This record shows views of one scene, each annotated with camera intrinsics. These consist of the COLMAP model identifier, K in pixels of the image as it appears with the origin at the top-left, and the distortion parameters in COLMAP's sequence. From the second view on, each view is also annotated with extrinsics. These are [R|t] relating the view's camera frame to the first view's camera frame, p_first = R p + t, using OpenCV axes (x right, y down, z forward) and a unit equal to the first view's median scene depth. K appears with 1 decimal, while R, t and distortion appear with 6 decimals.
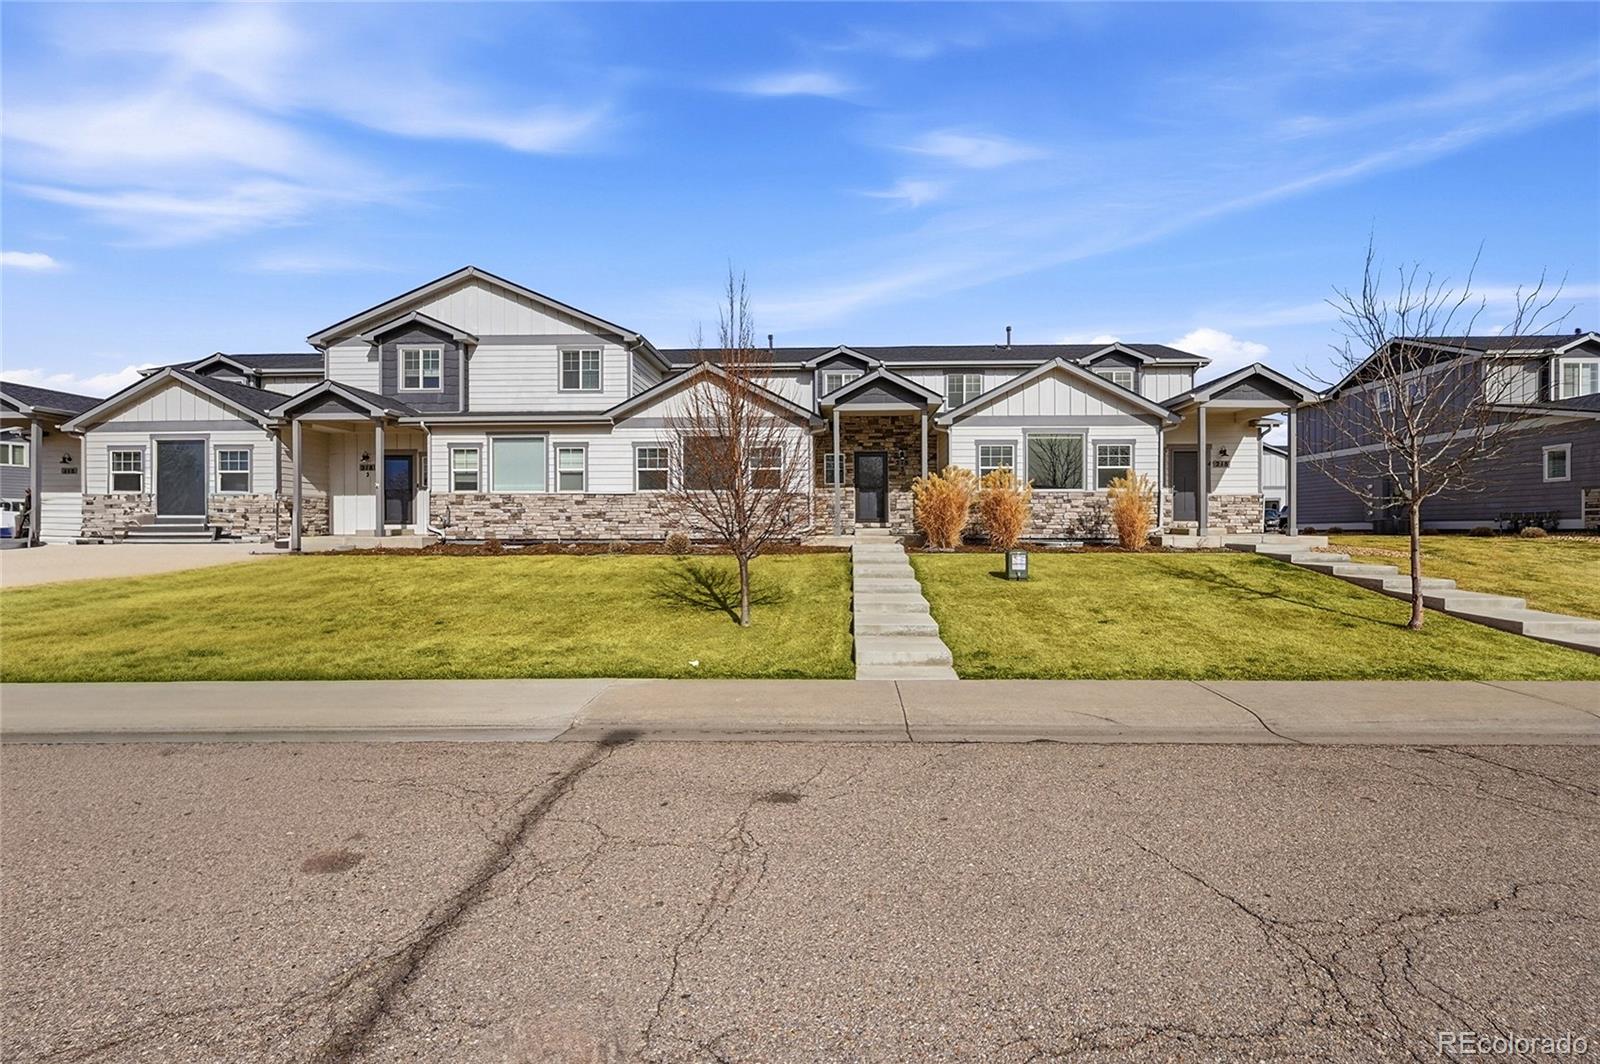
lens RADIAL K [[706.4, 0, 823.9], [0, 706.4, 529.3], [0, 0, 1]] dist [-0.000858, 0.000648]
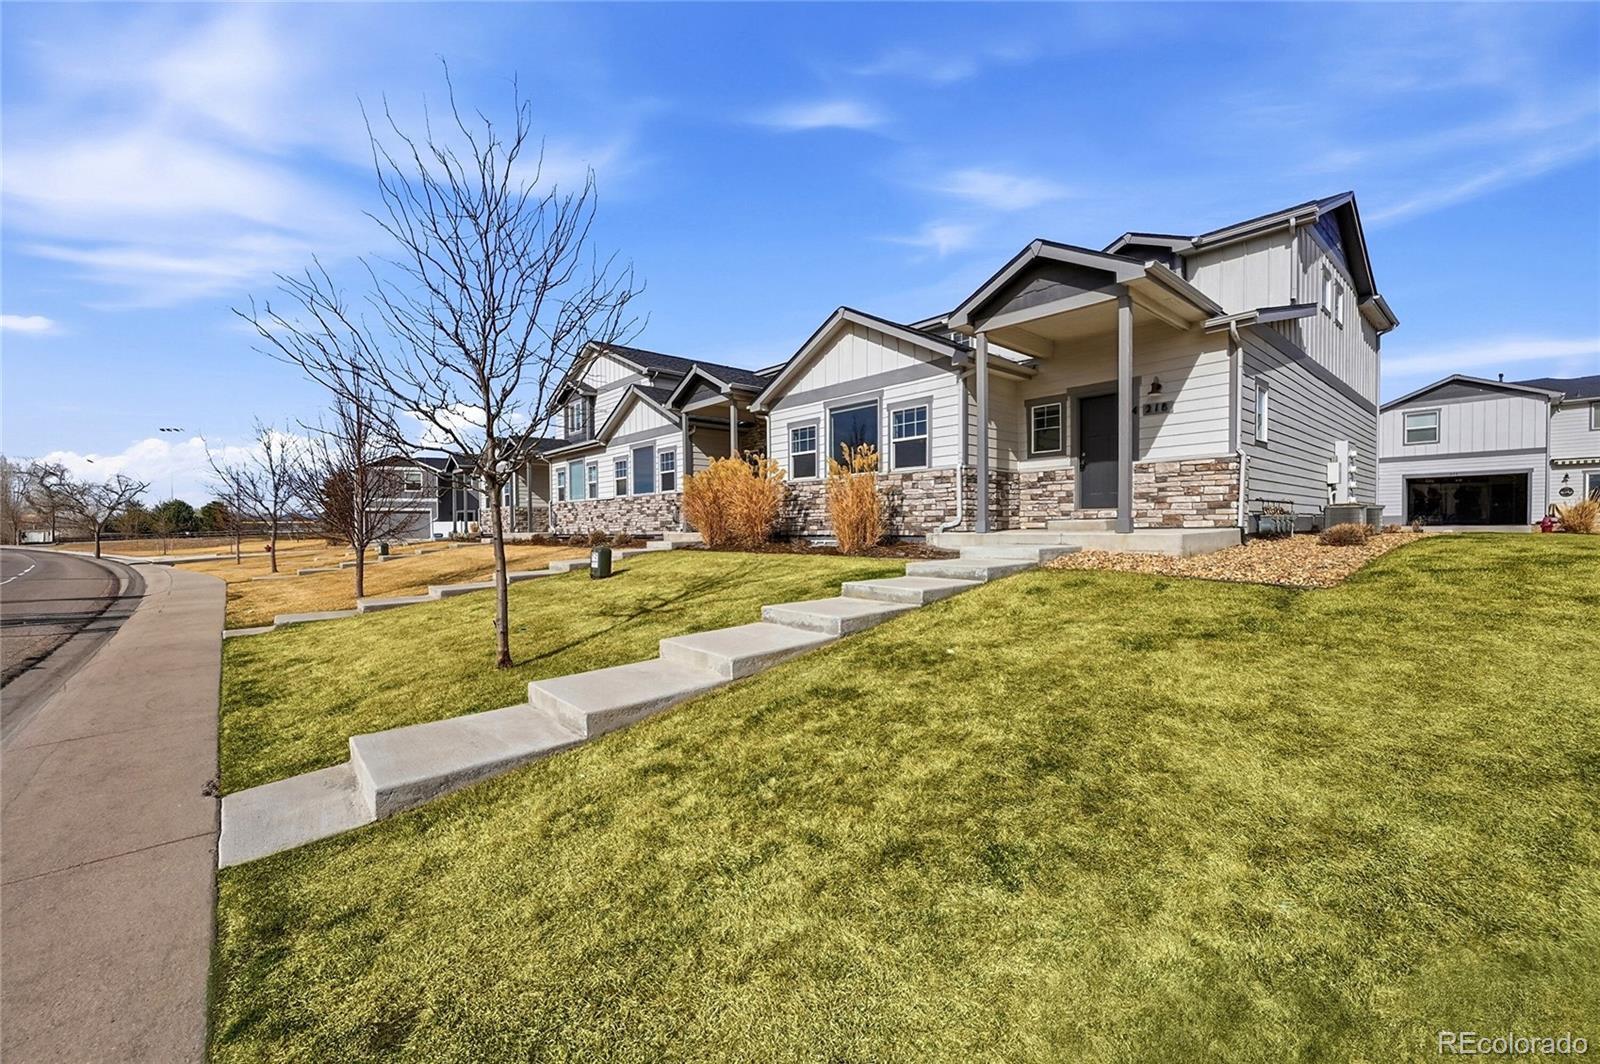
lens RADIAL K [[644.8, 0, 802.8], [0, 644.8, 540.7], [0, 0, 1]] dist [-0.000841, -0.000101]
pose [[0.681178, 0.010653, -0.732040, 0.822321], [0.007203, 0.999748, 0.021252, 0.003022], [0.732082, -0.019750, 0.680930, 0.463018]]
